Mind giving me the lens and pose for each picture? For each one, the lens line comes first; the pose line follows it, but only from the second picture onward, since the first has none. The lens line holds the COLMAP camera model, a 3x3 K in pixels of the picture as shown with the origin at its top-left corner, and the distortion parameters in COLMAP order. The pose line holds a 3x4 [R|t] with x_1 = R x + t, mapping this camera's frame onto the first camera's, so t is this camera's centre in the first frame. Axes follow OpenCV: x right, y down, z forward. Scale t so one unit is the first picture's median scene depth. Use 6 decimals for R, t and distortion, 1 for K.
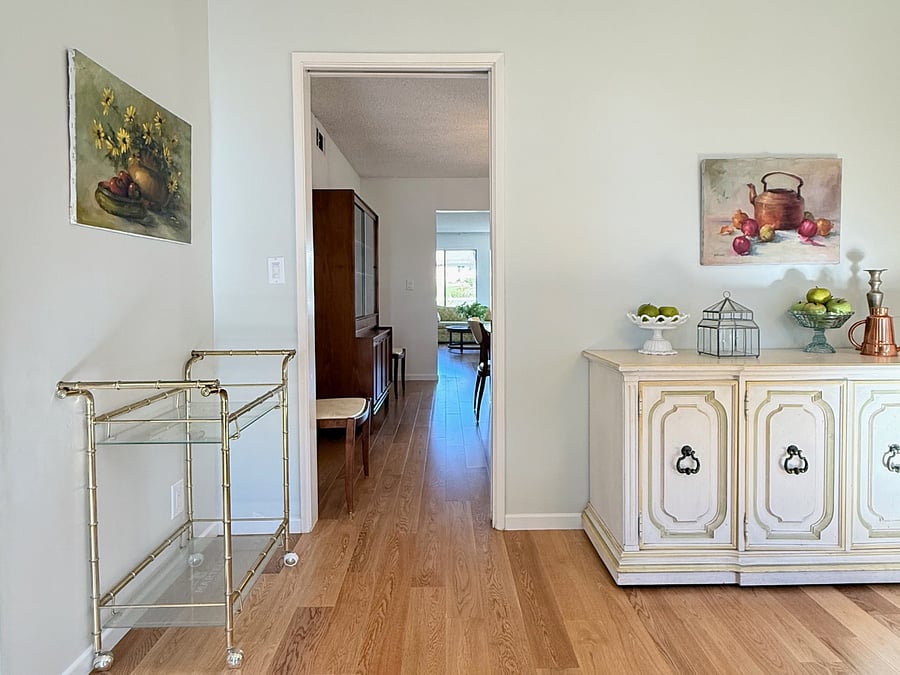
lens RADIAL K [[498.2, 0, 451.0], [0, 498.2, 310.3], [0, 0, 1]] dist [-0.001212, -0.000426]
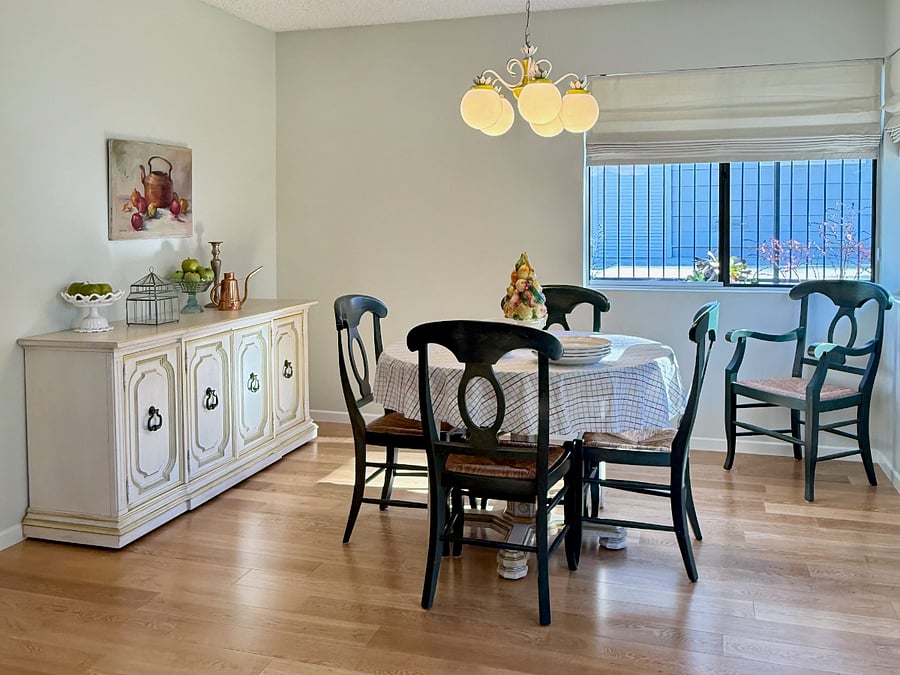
lens RADIAL K [[751.5, 0, 451.7], [0, 751.5, 336.9], [0, 0, 1]] dist [-0.024493, -0.005238]
pose [[0.318431, -0.137195, 0.937966, -0.763102], [0.043801, 0.990544, 0.130015, -0.064978], [-0.946934, -0.000317, 0.321429, -0.165300]]
